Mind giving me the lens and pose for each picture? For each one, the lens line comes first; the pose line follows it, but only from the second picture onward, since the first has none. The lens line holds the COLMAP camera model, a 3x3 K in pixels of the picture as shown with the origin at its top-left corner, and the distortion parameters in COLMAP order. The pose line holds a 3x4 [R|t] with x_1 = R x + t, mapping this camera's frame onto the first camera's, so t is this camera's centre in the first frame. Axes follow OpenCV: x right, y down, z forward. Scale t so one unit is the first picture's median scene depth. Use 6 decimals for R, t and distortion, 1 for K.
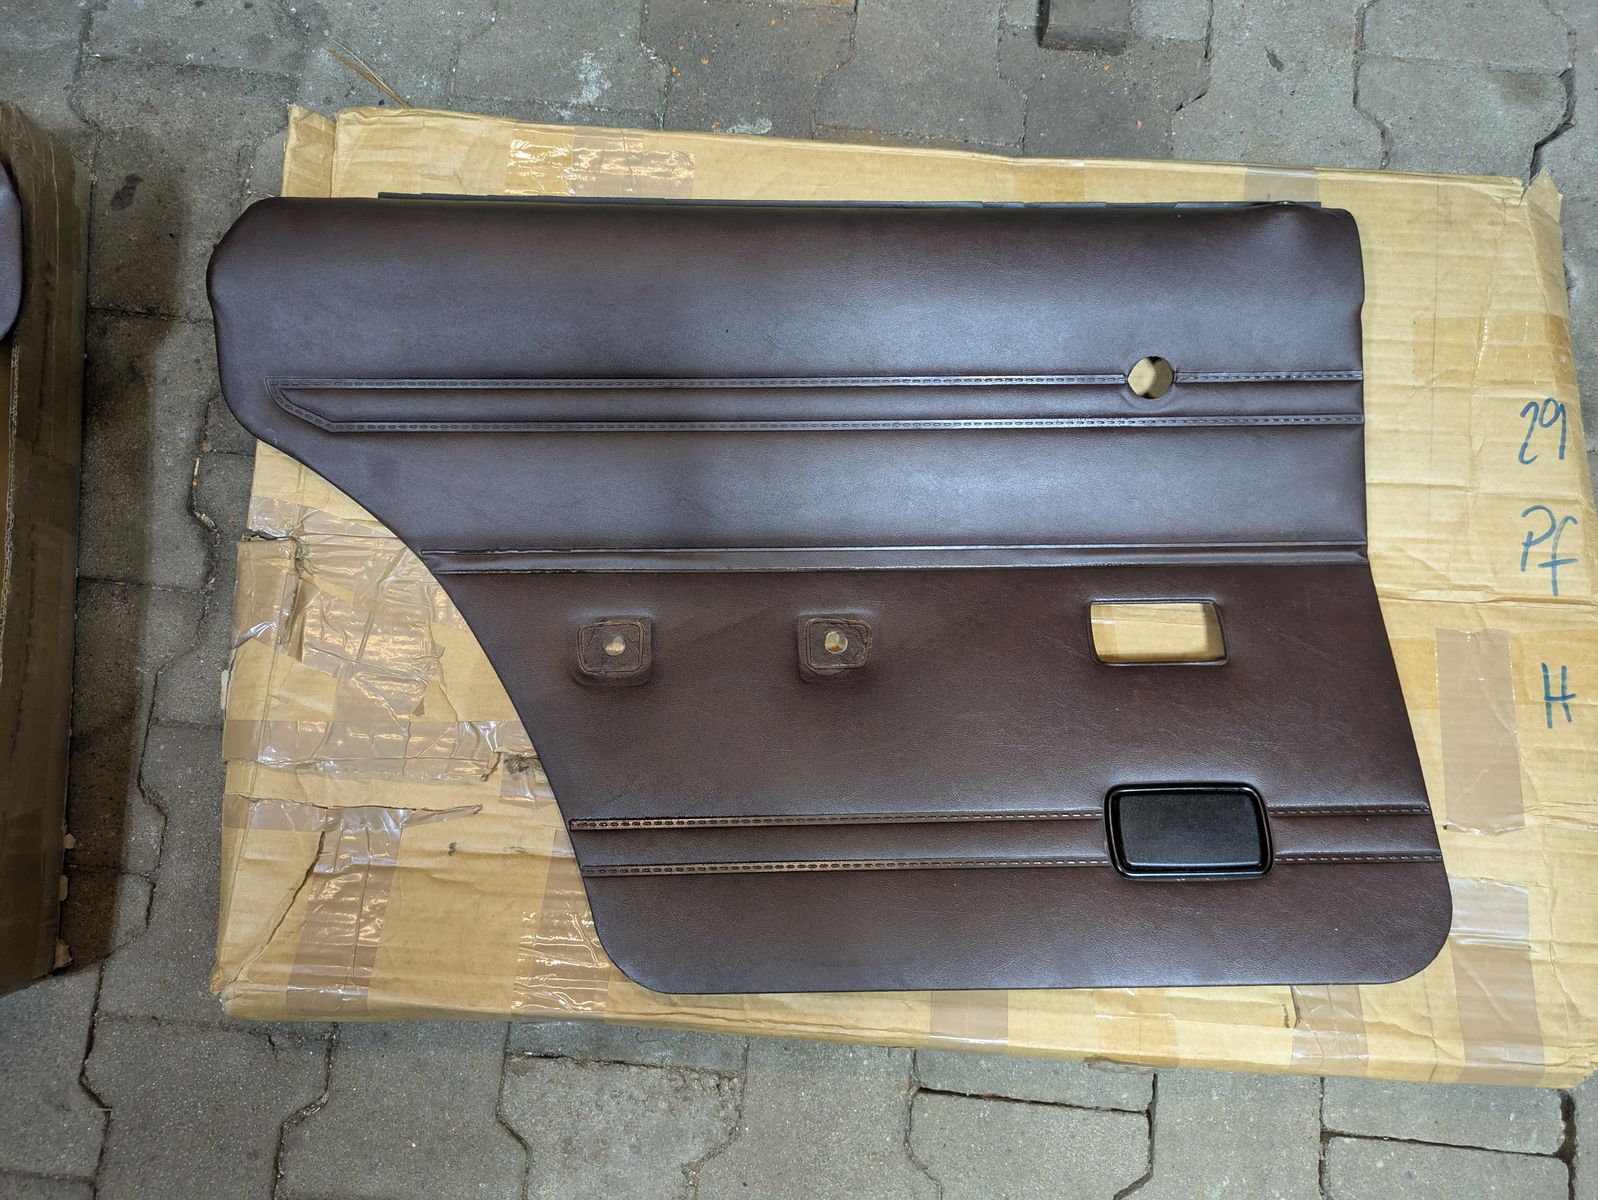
lens RADIAL K [[1212.2, 0, 776.6], [0, 1212.2, 602.4], [0, 0, 1]] dist [0.022429, -0.004556]
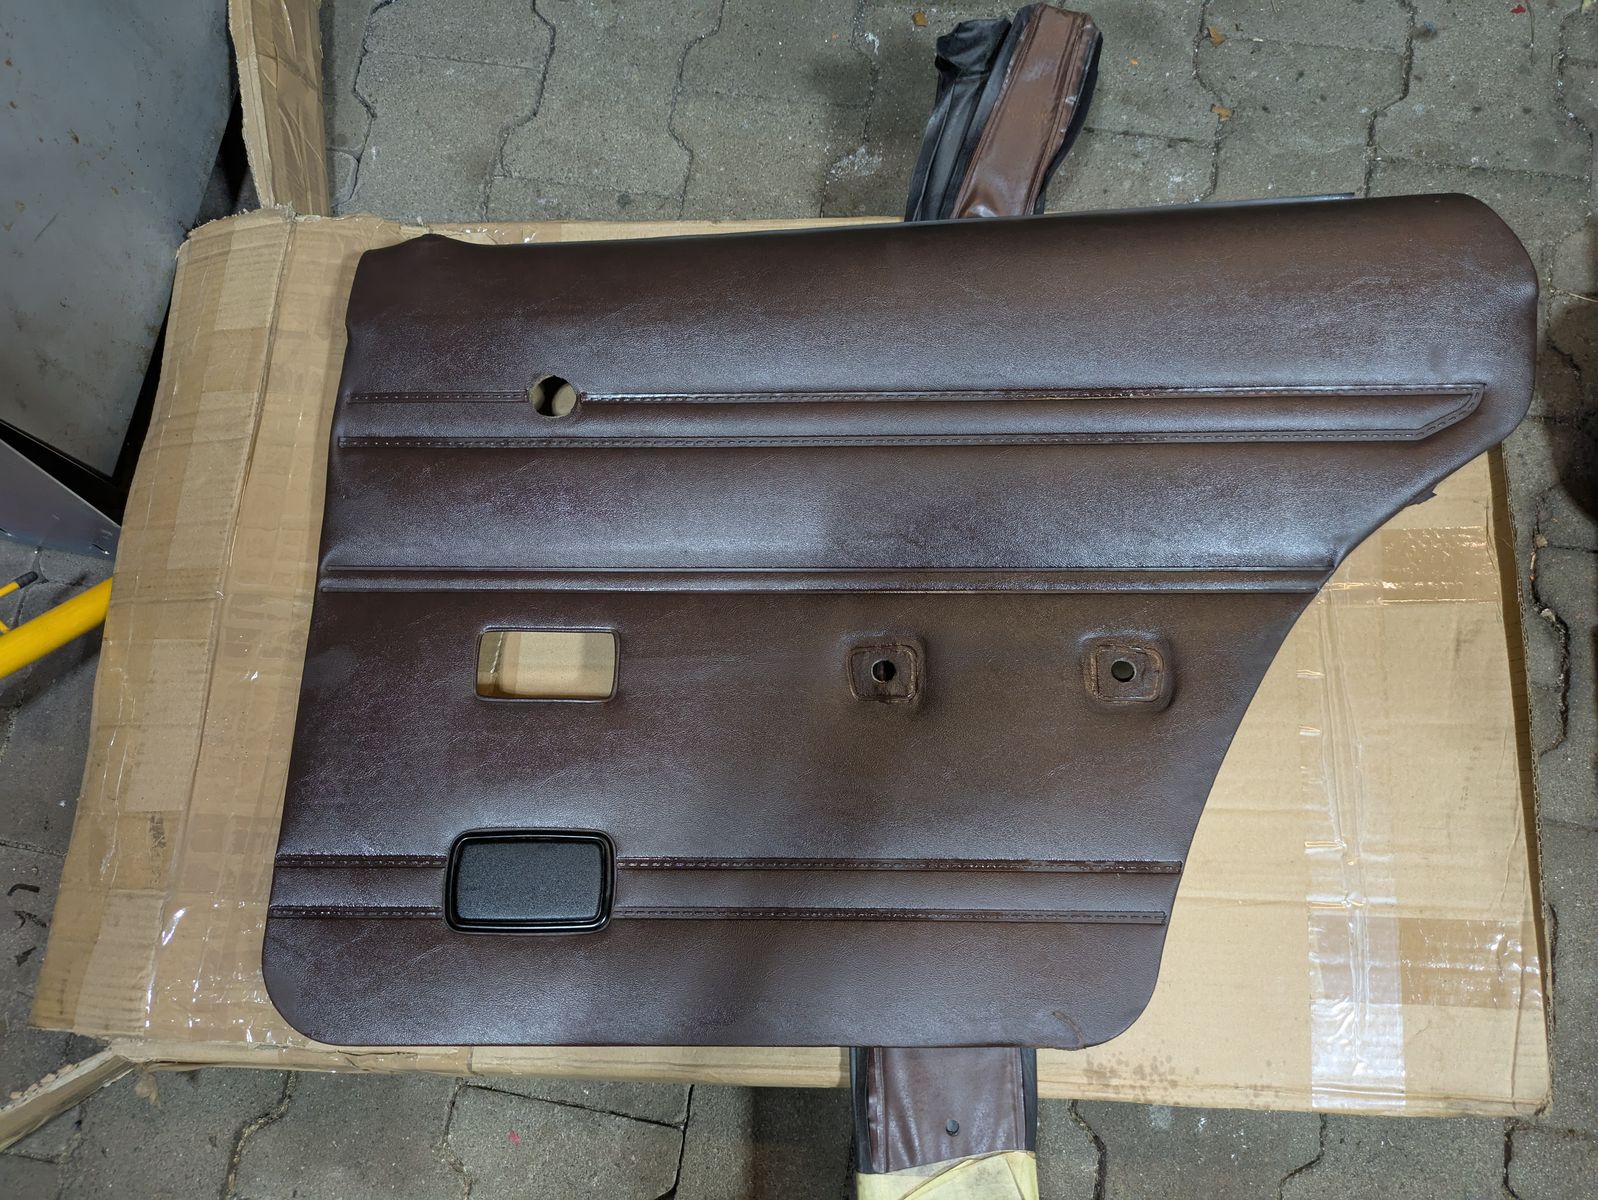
lens RADIAL K [[1202.1, 0, 791.2], [0, 1202.1, 602.3], [0, 0, 1]] dist [0.028069, -0.013623]
pose [[0.992200, 0.051819, -0.113375, -1.004175], [-0.059566, 0.996037, -0.066044, 0.024759], [0.109503, 0.072282, 0.991355, -0.044468]]
